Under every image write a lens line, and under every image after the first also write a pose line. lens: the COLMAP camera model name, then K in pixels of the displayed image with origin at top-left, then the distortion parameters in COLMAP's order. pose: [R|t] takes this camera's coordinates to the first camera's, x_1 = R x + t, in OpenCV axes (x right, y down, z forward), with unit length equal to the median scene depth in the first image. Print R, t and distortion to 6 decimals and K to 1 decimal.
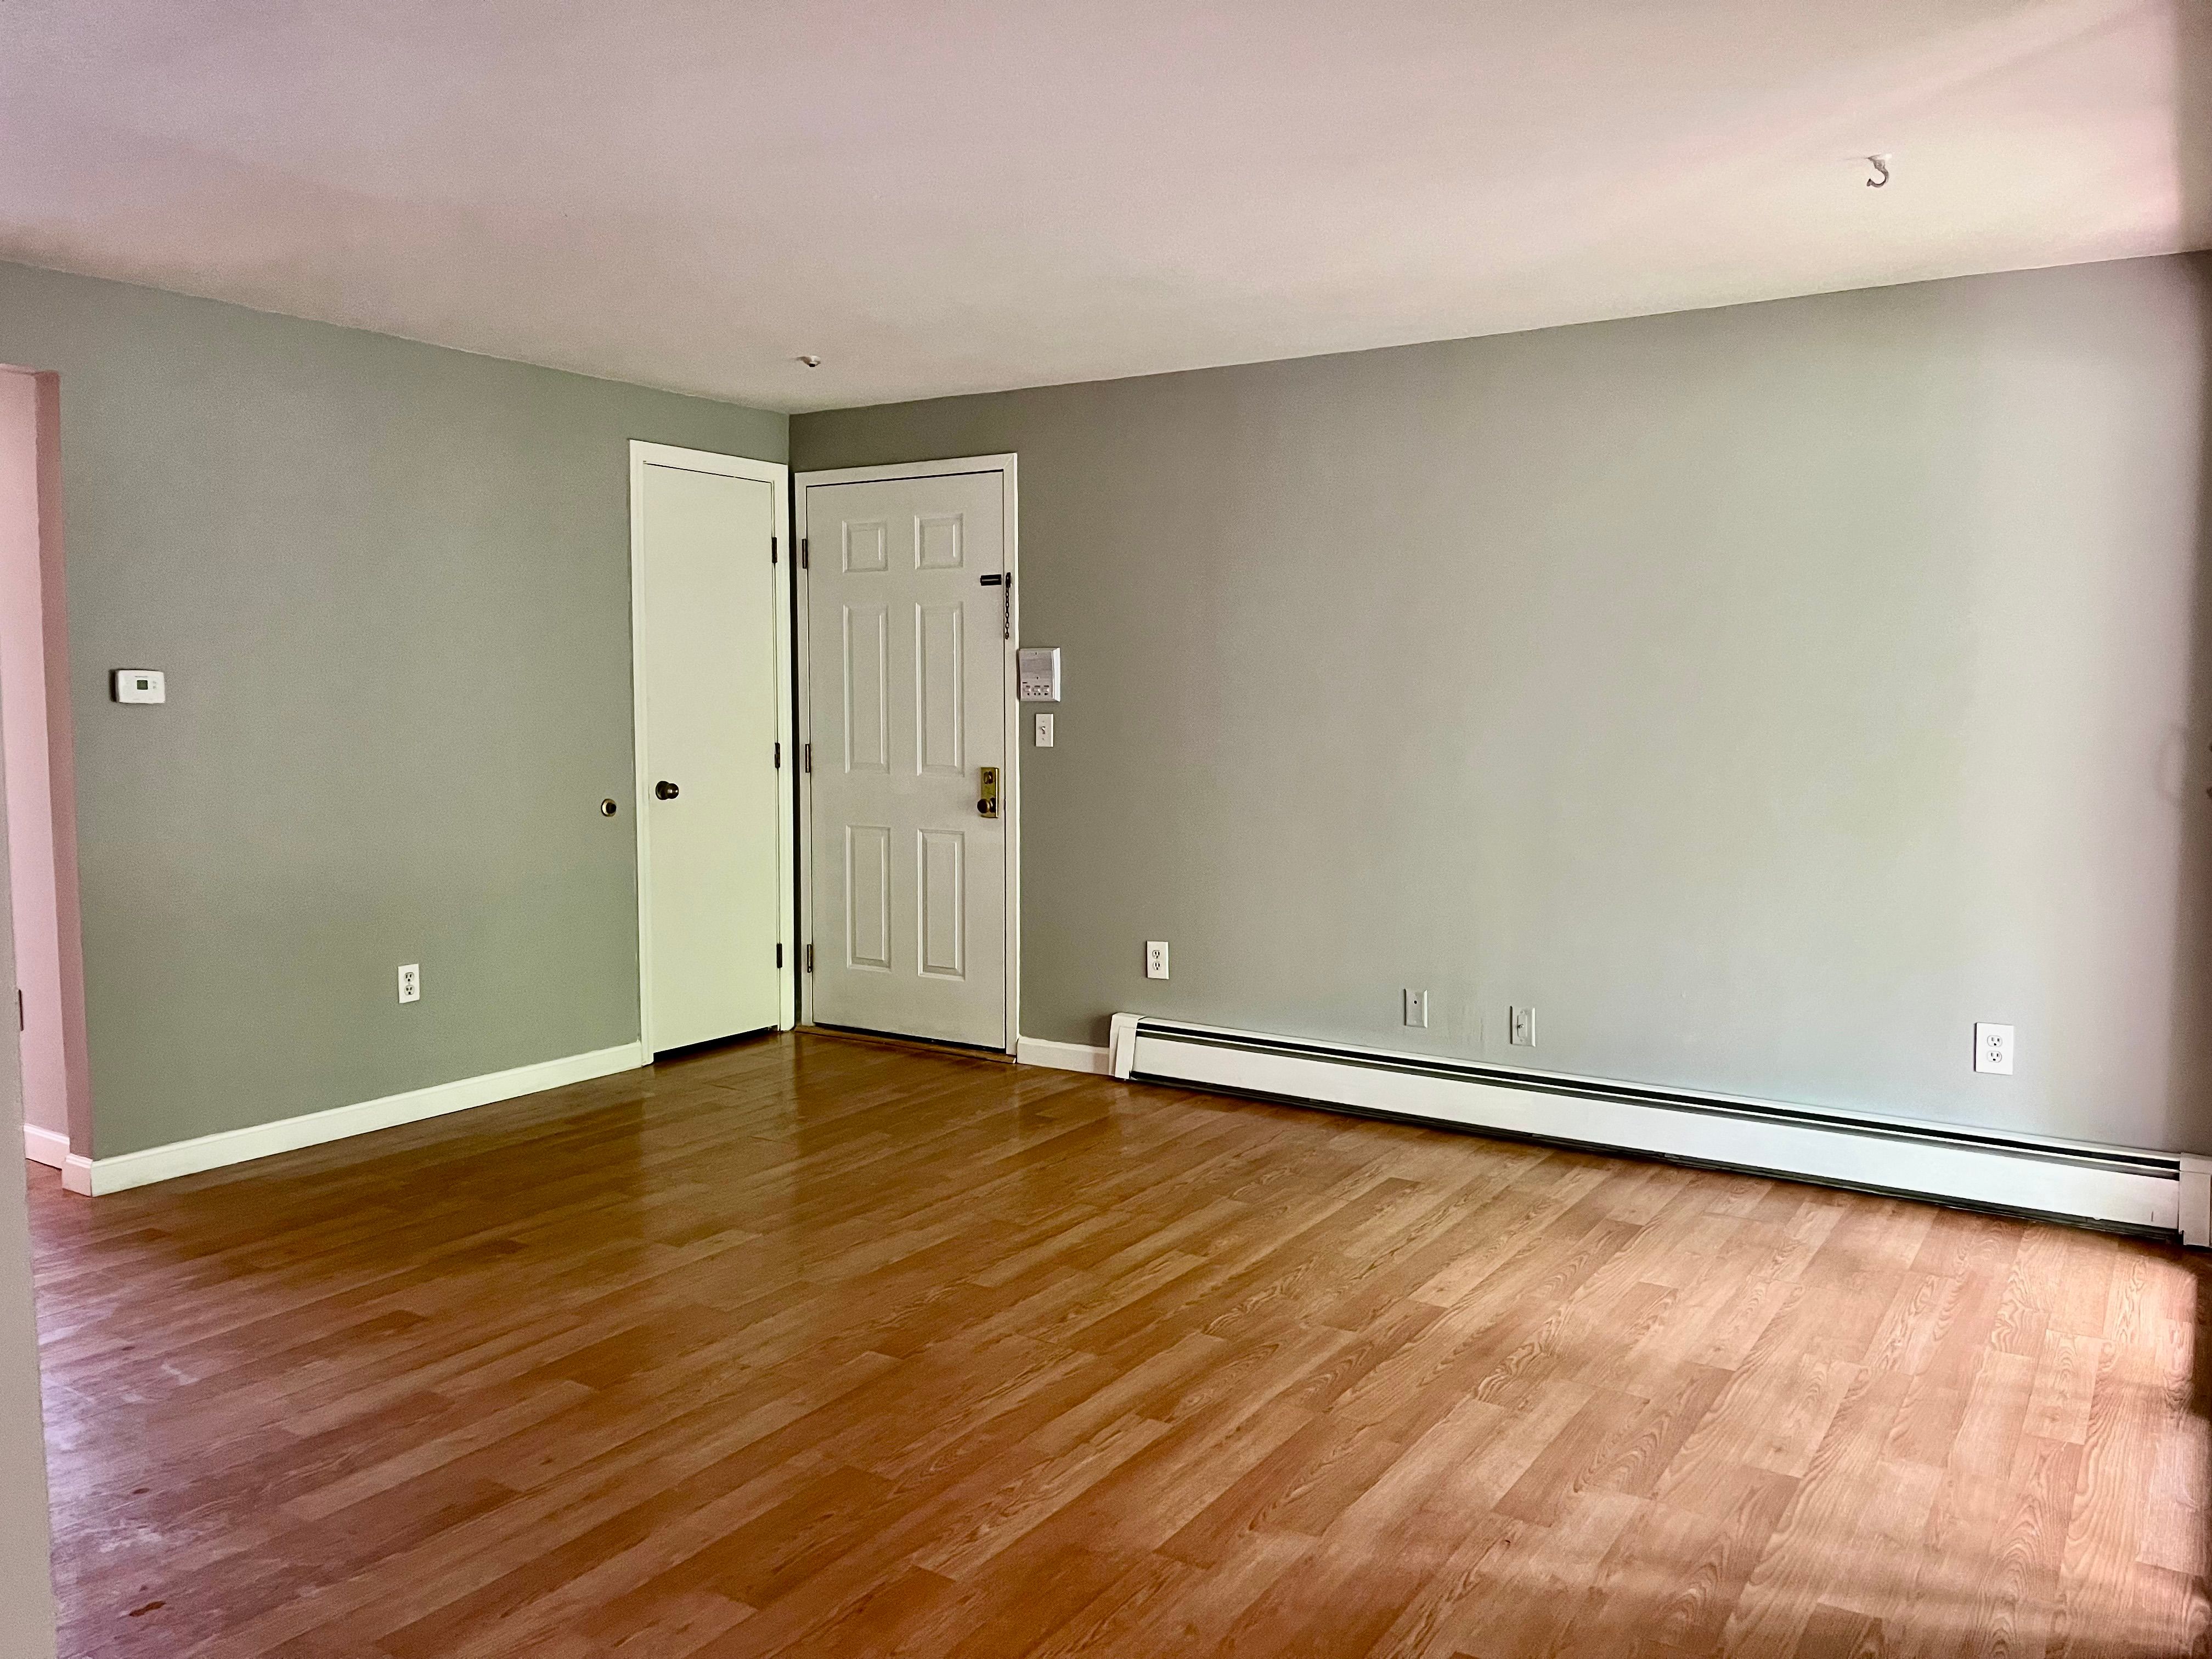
lens RADIAL K [[1681.0, 0, 1115.8], [0, 1681.0, 834.5], [0, 0, 1]] dist [0.066754, -0.080563]
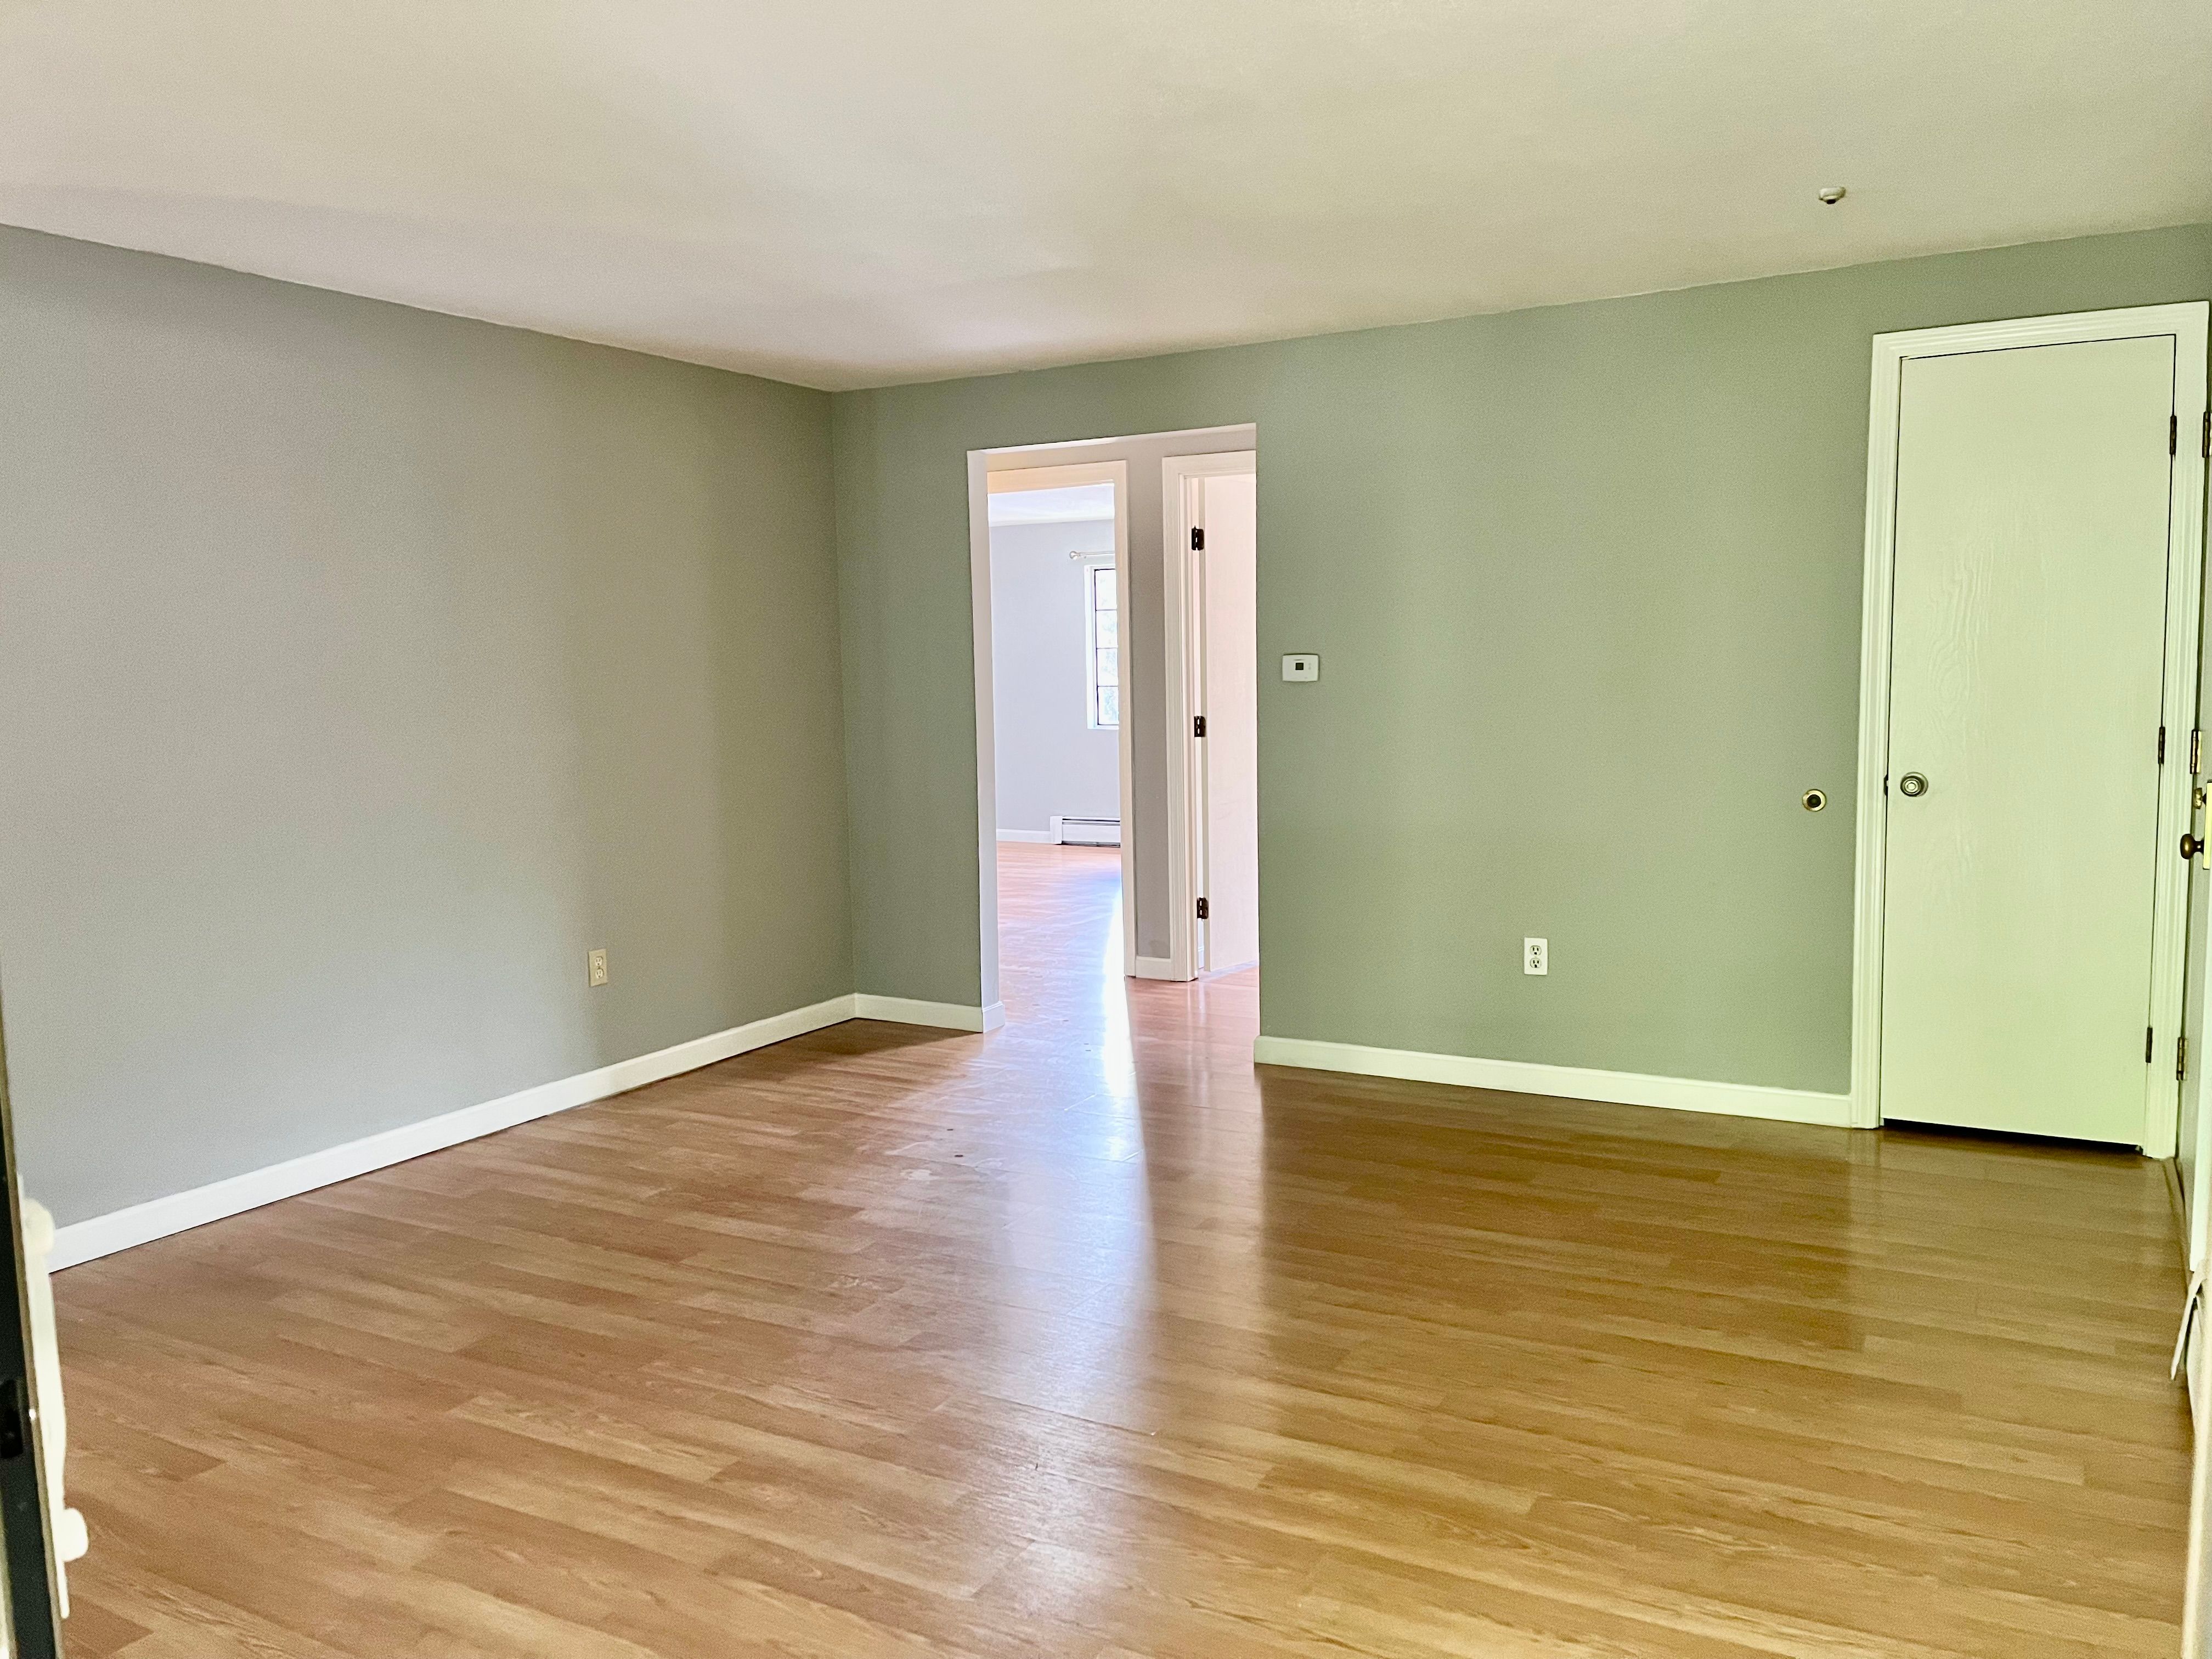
lens RADIAL K [[1681.0, 0, 1106.6], [0, 1681.0, 824.9], [0, 0, 1]] dist [0.066754, -0.080563]
pose [[0.059142, 0.088065, -0.994358, 0.657961], [-0.061387, 0.994537, 0.084429, -0.069368], [0.996360, 0.056047, 0.064224, 0.803254]]
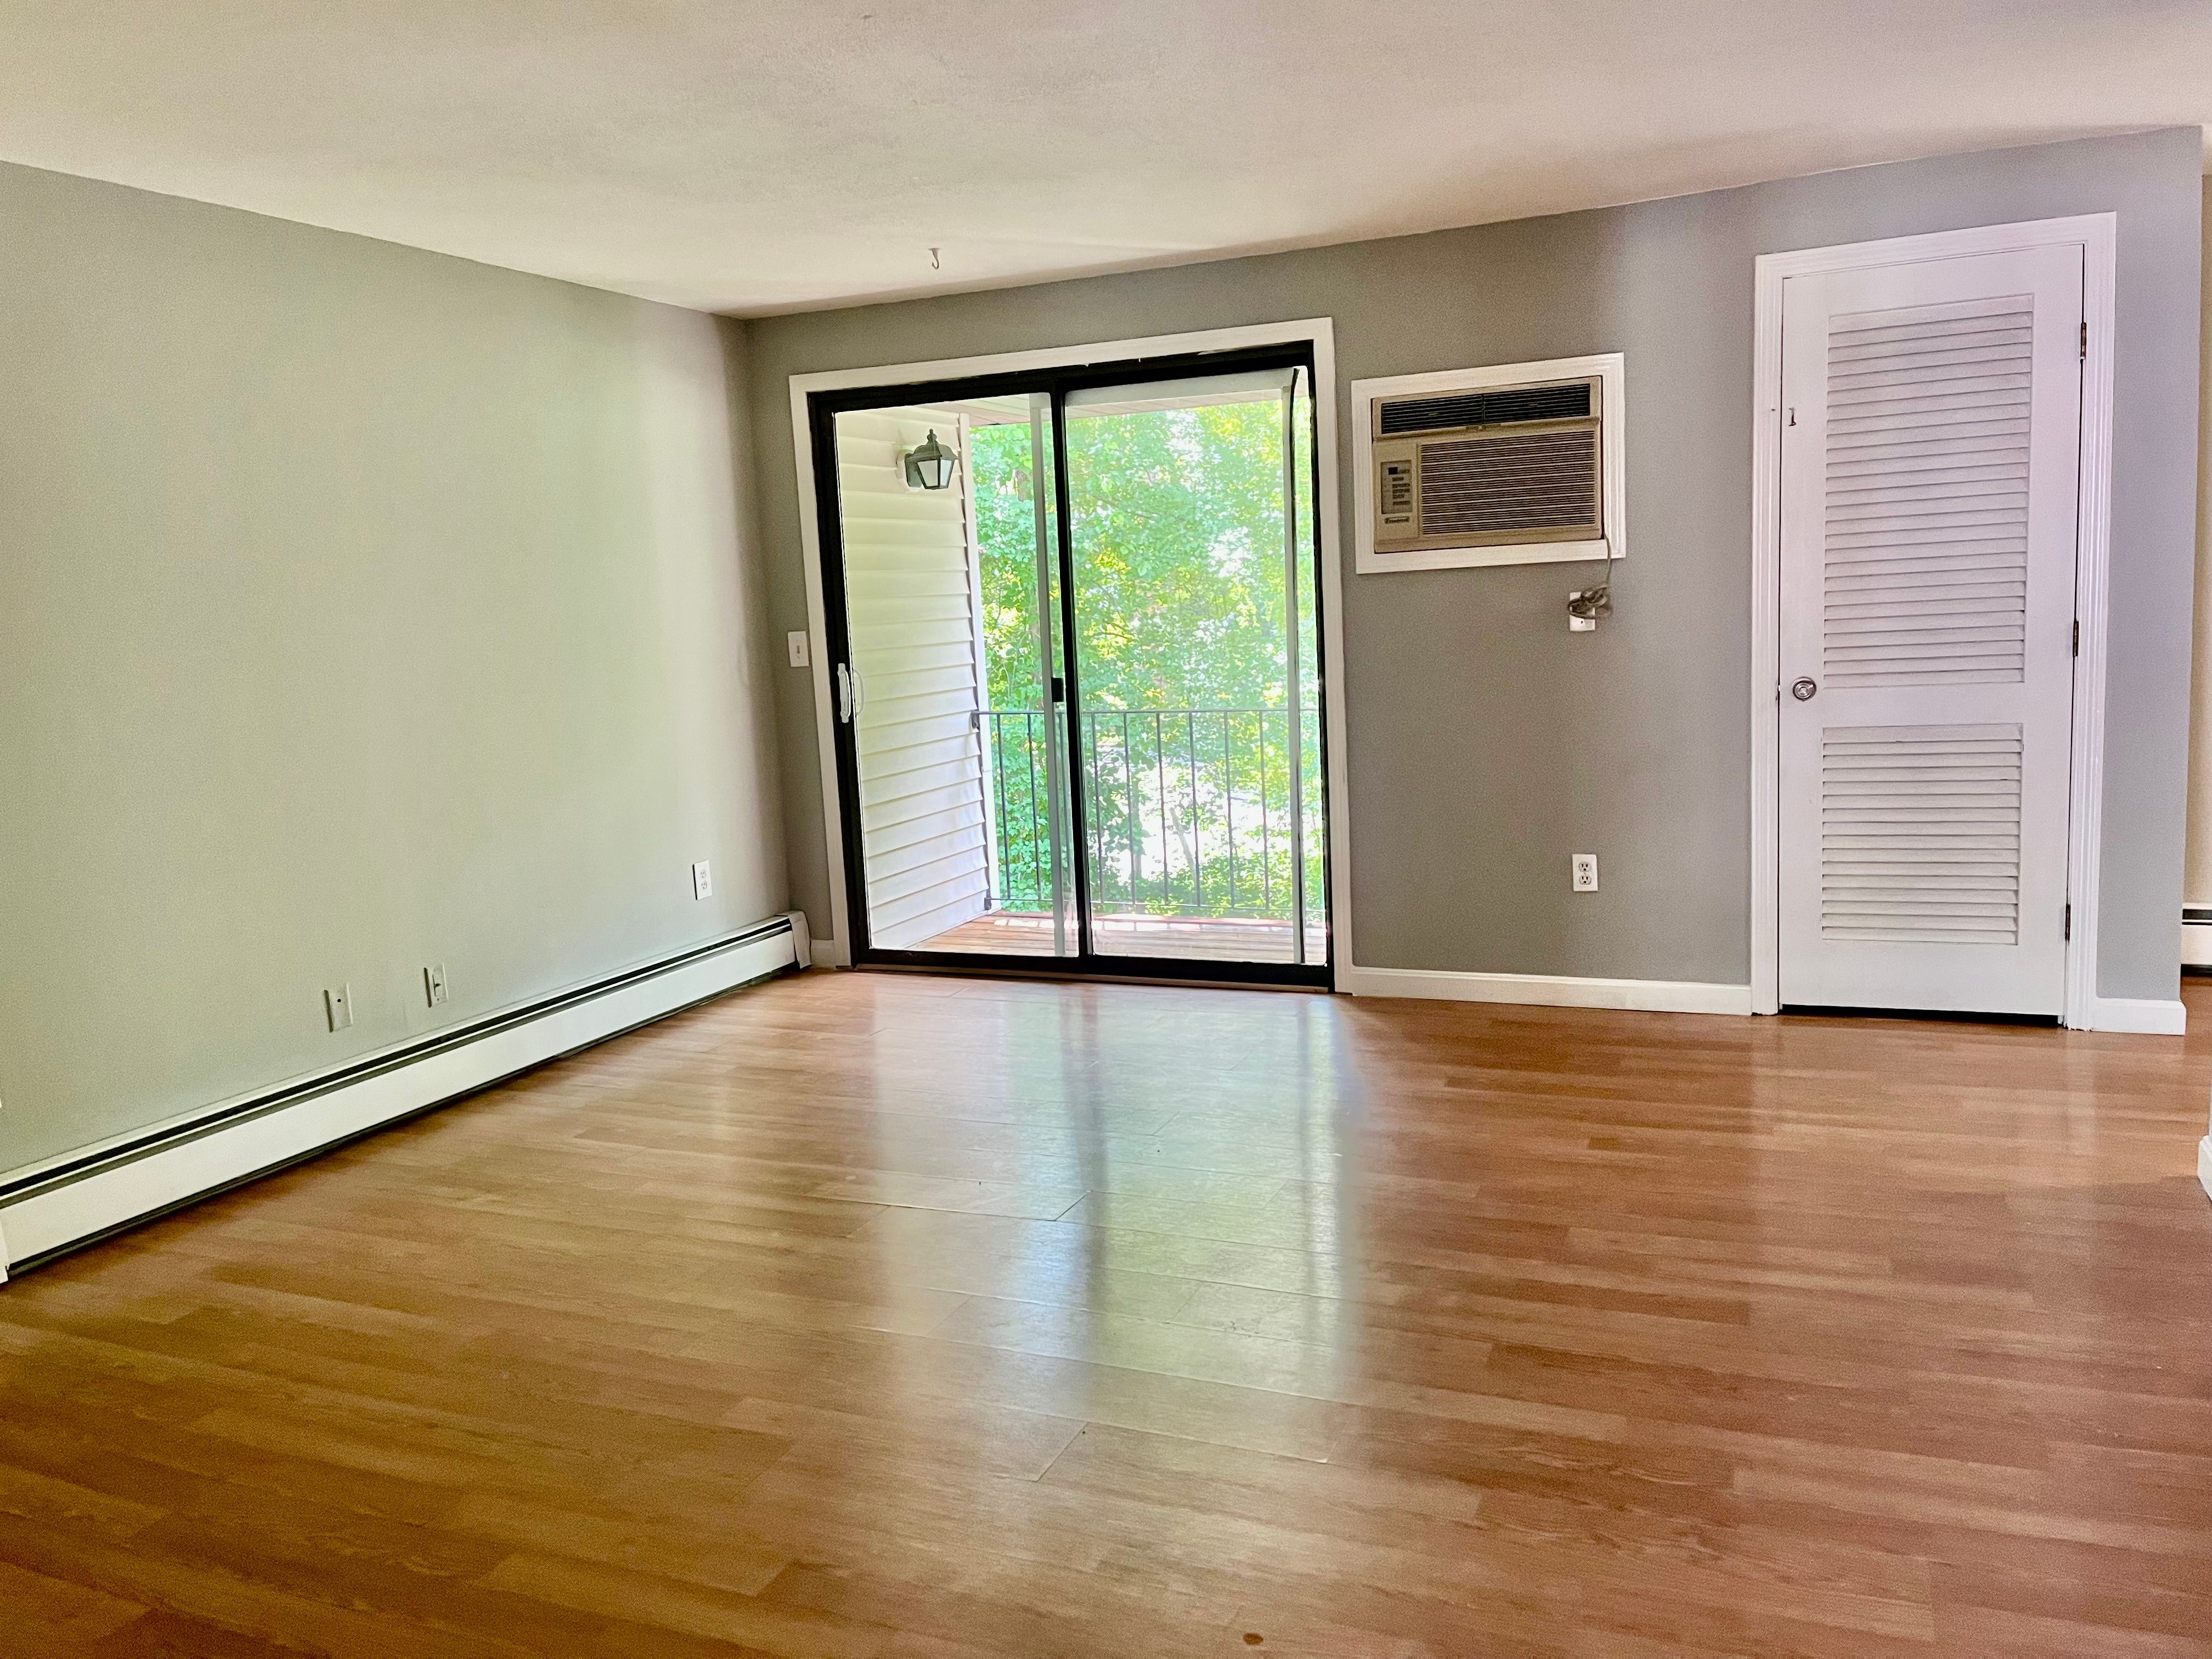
lens RADIAL K [[1681.0, 0, 1099.9], [0, 1681.0, 818.6], [0, 0, 1]] dist [0.066754, -0.080563]
pose [[-0.165352, -0.125498, 0.978217, -0.844682], [0.129300, 0.980551, 0.147654, -0.079797], [-0.977722, 0.150899, -0.145909, 0.871511]]
